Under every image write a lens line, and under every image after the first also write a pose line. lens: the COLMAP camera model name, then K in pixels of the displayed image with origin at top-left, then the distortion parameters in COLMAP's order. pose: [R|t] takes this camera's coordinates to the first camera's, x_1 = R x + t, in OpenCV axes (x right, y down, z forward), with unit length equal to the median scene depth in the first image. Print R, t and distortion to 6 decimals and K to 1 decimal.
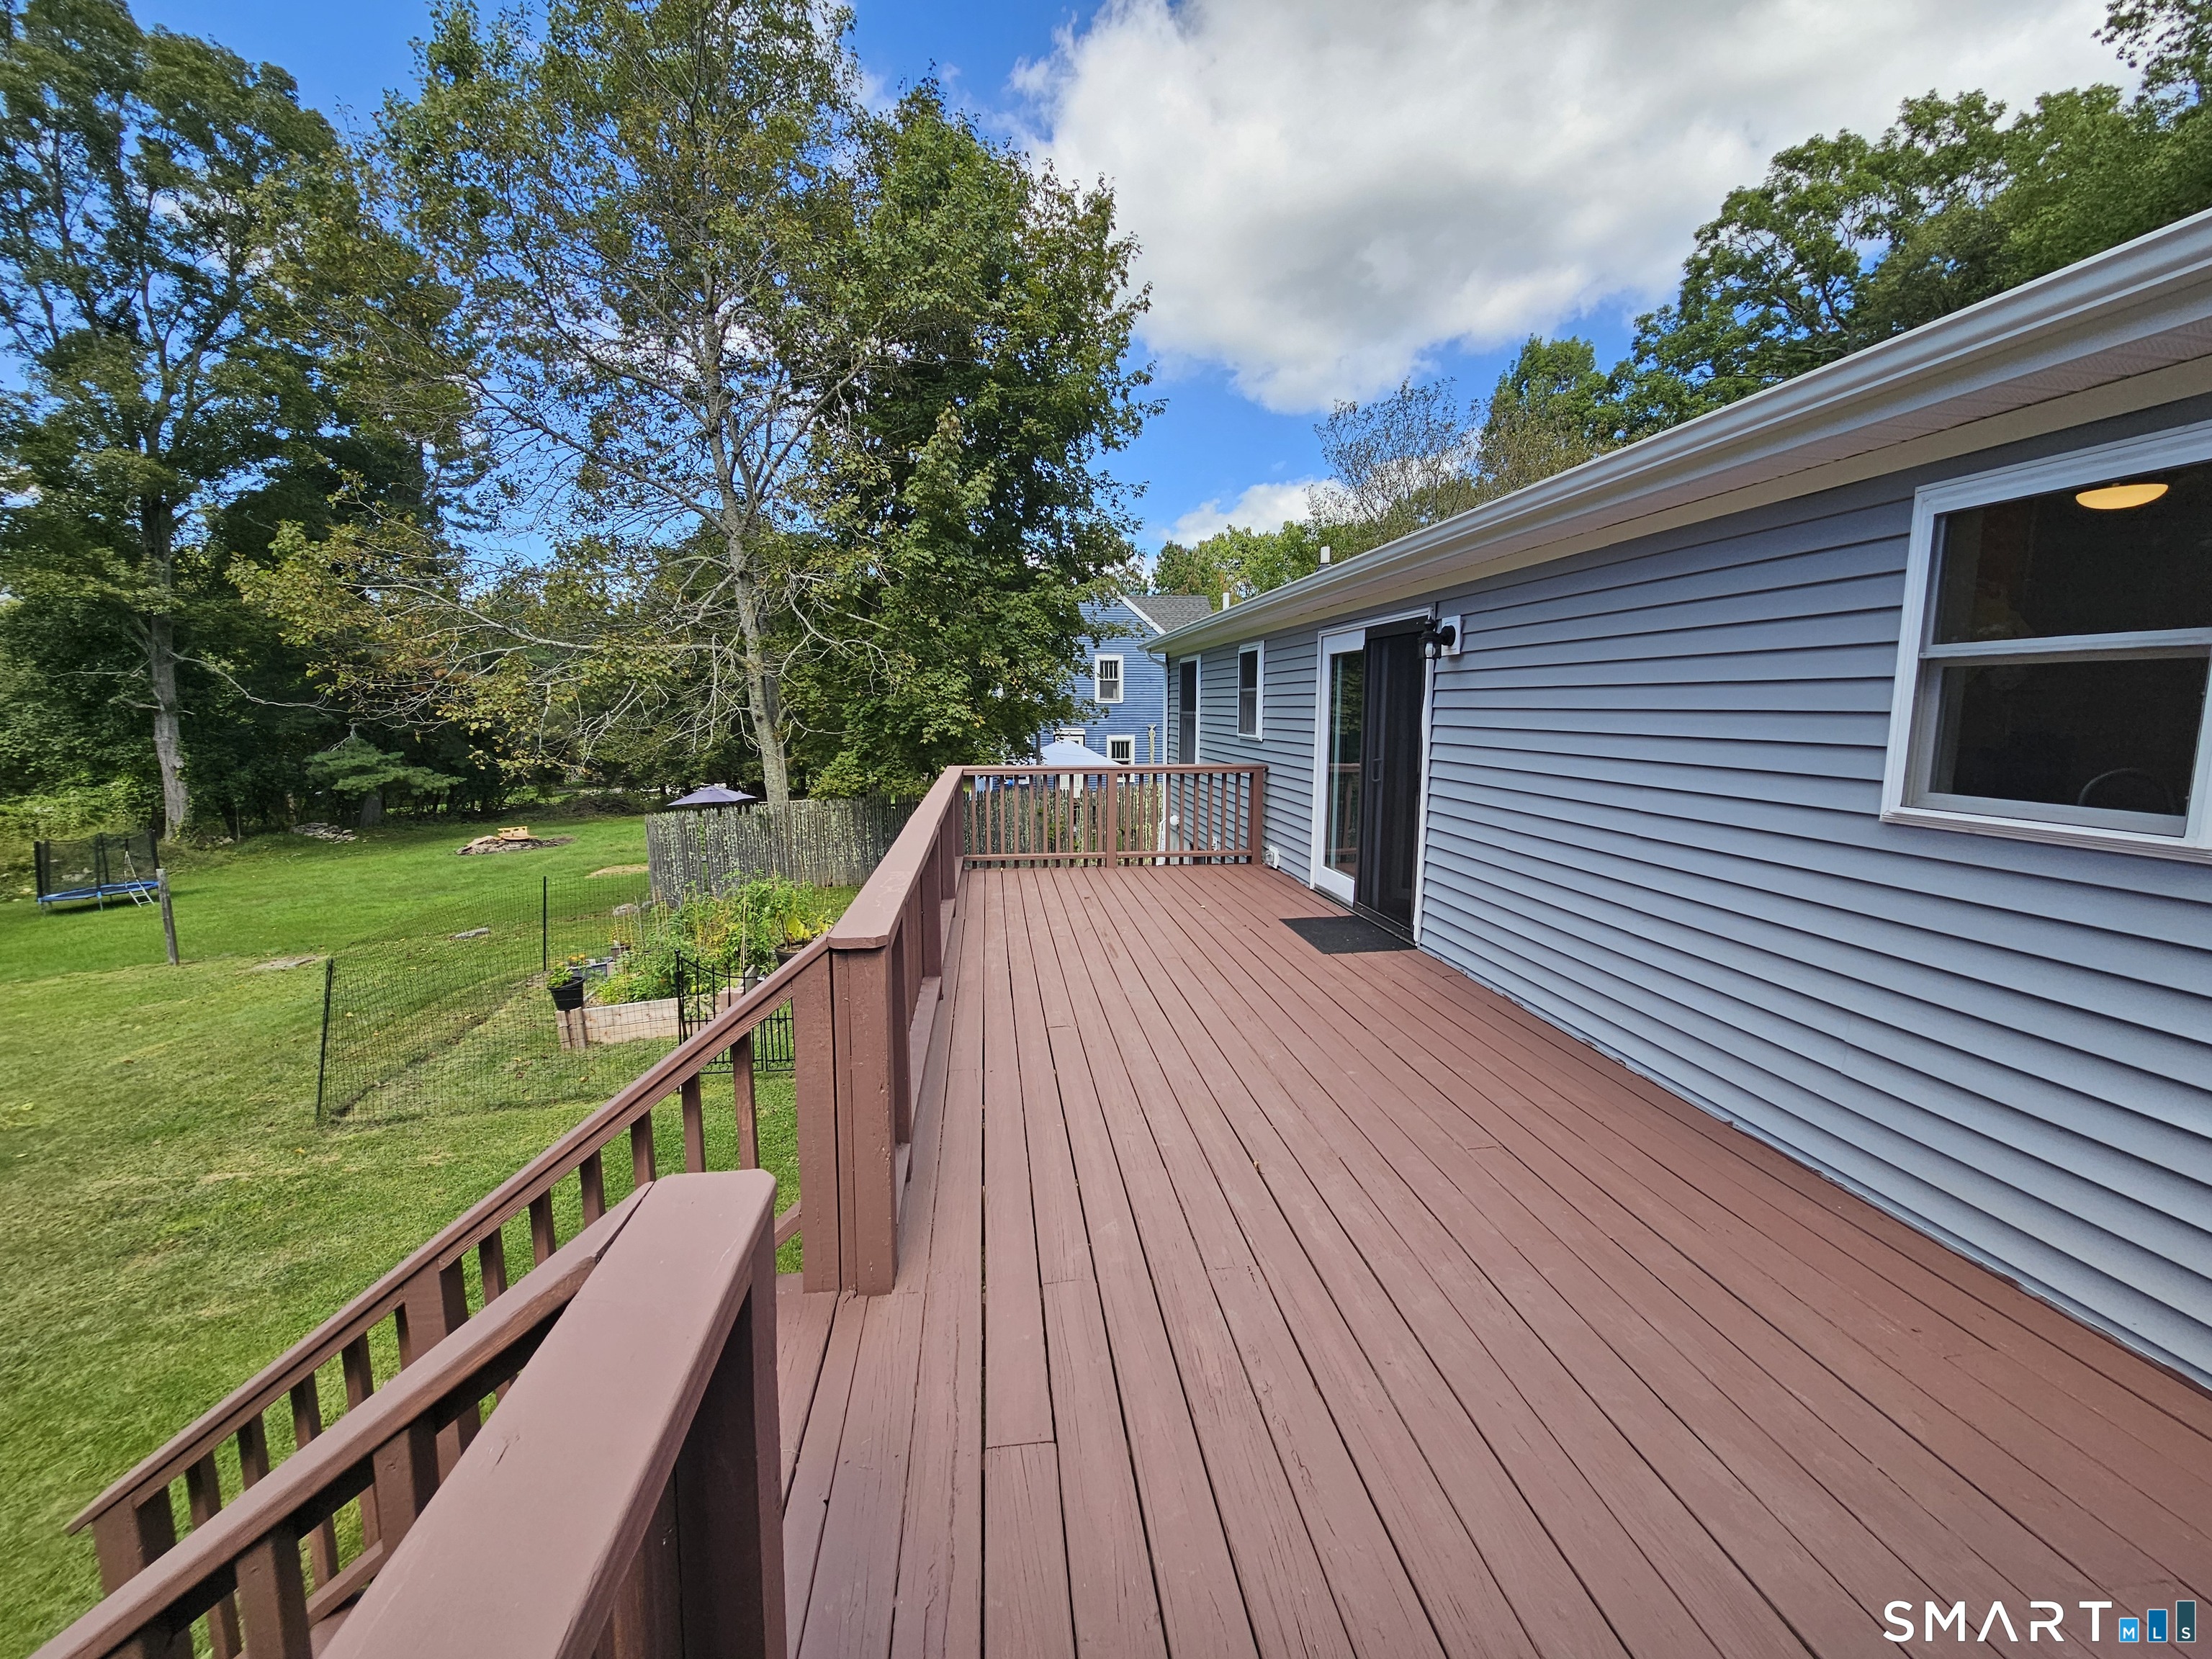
lens RADIAL K [[904.5, 0, 1102.3], [0, 904.5, 813.7], [0, 0, 1]] dist [0.000451, -0.000249]
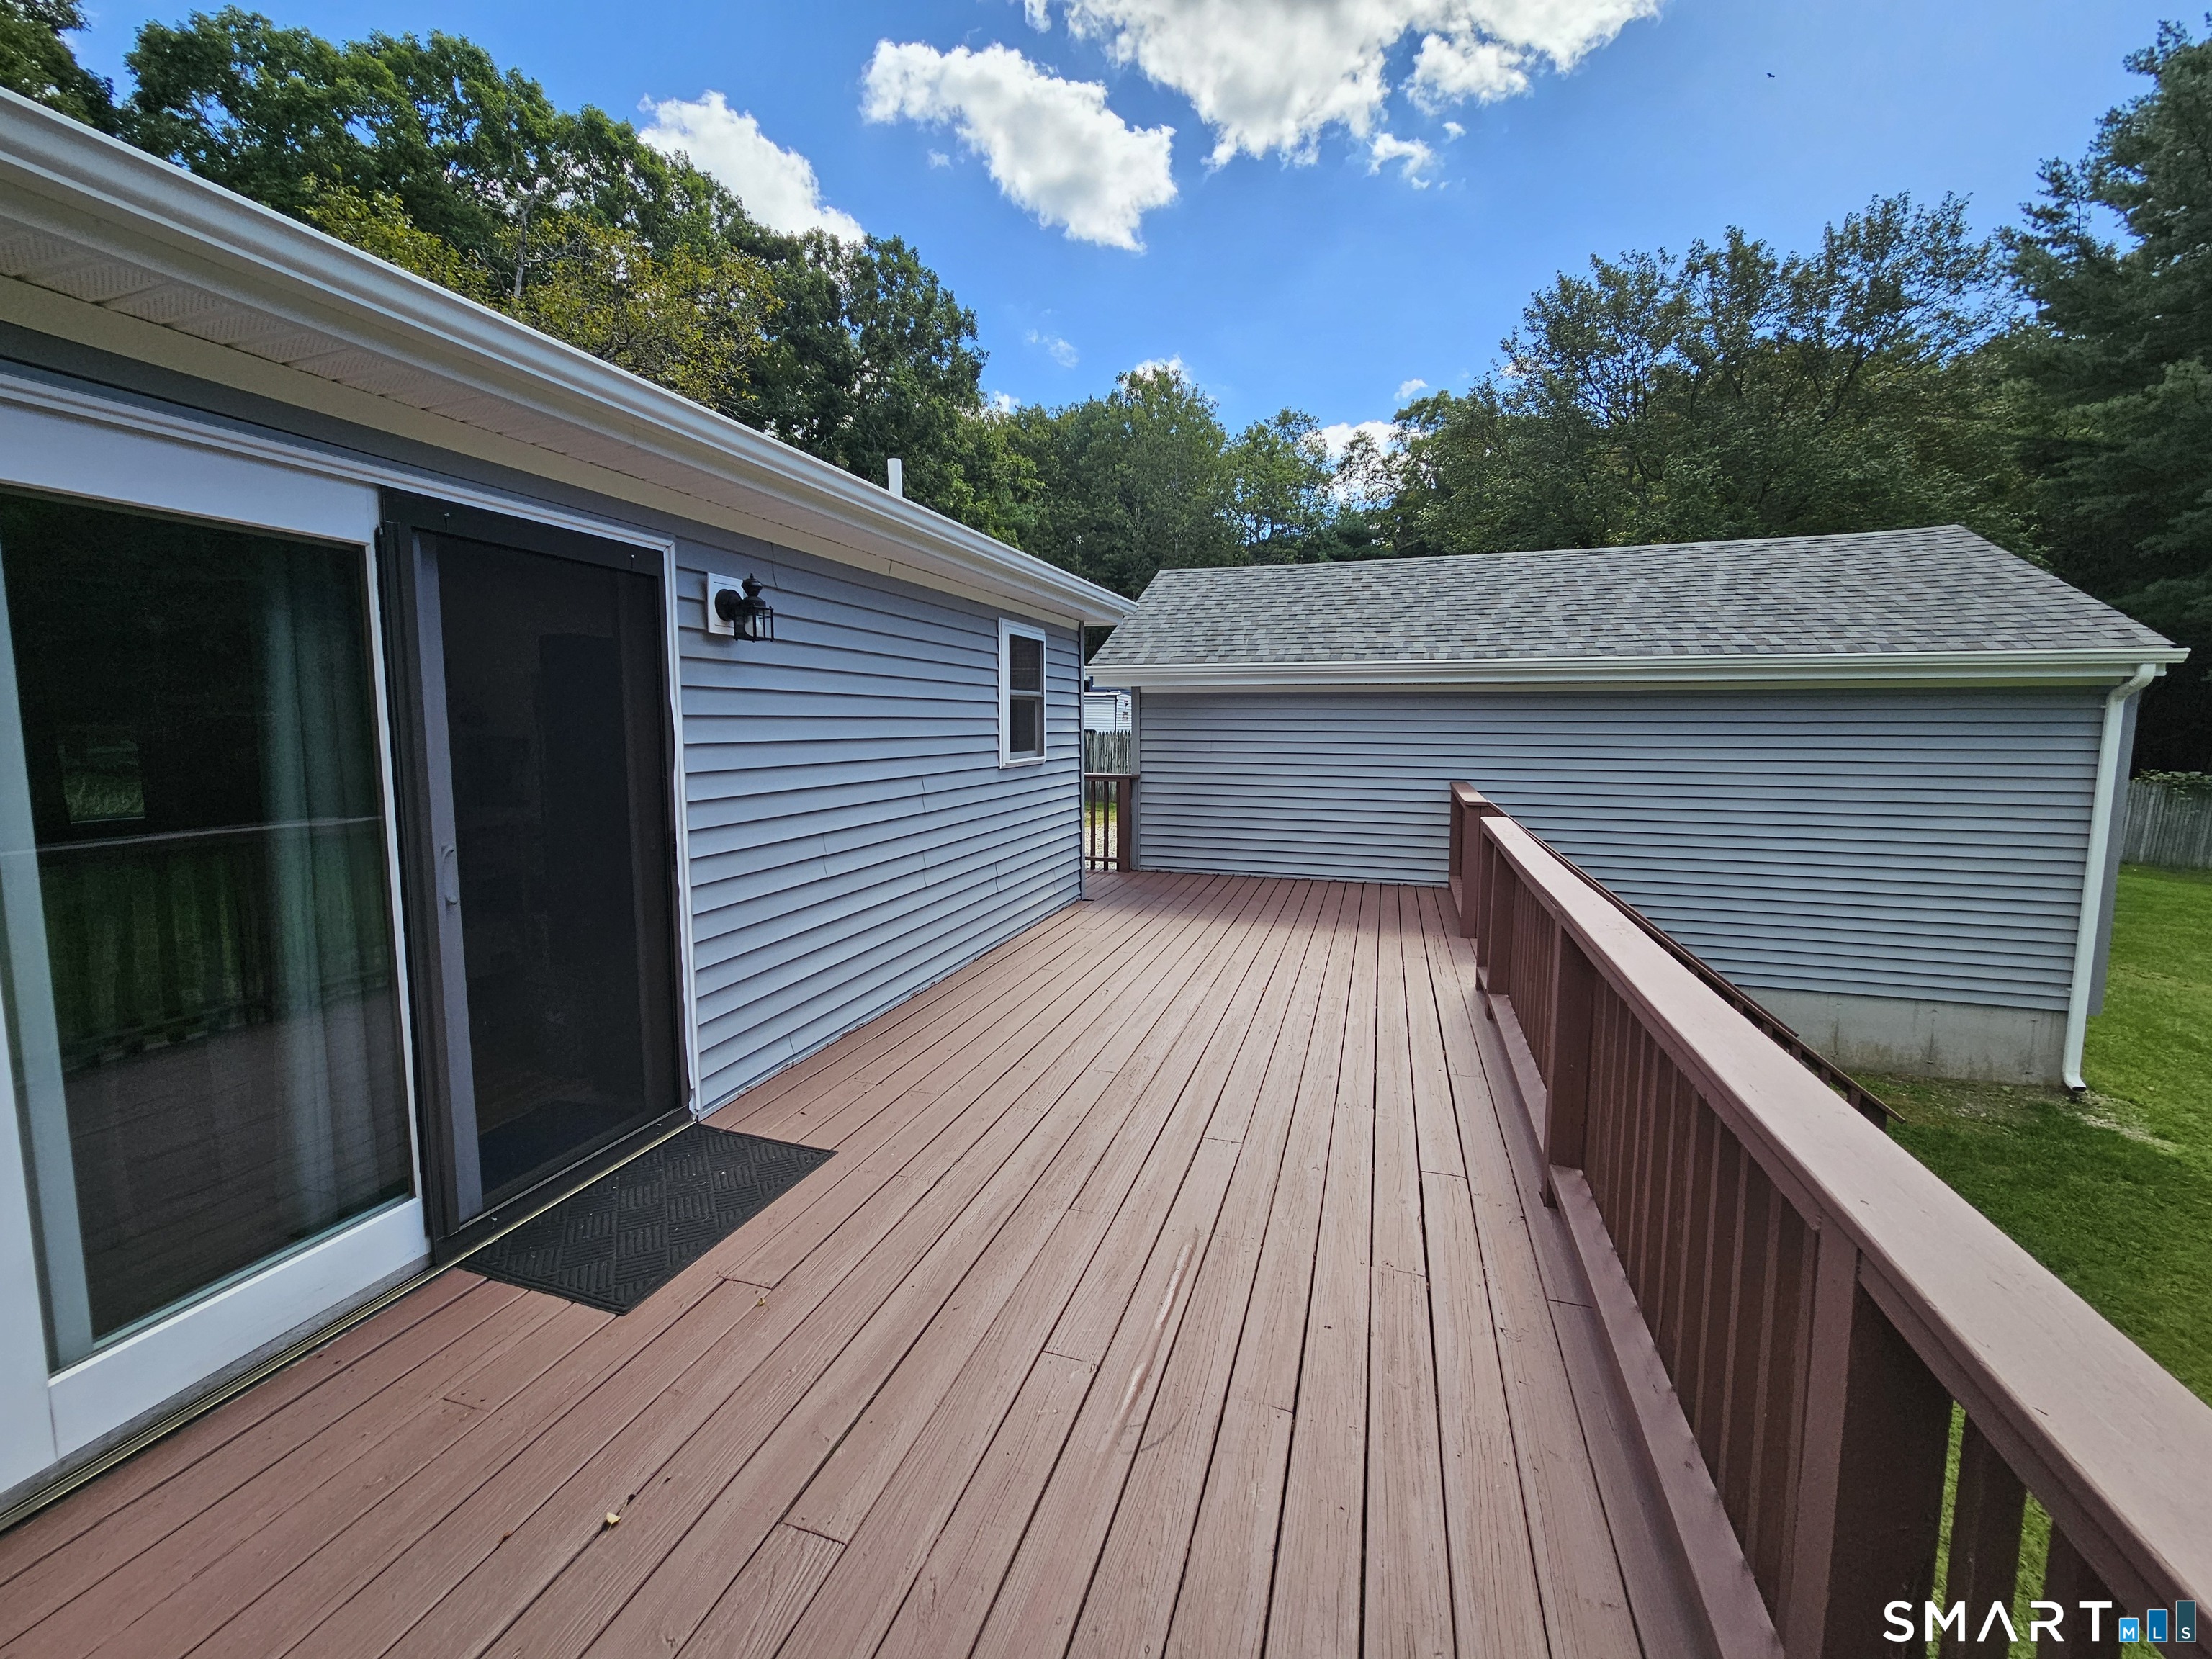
lens RADIAL K [[904.5, 0, 1102.3], [0, 904.5, 813.7], [0, 0, 1]] dist [0.000451, -0.000249]
pose [[-0.910161, -0.042733, 0.412045, -0.156353], [0.048607, 0.976778, 0.208669, -0.194619], [-0.411393, 0.209950, -0.886948, 1.694305]]
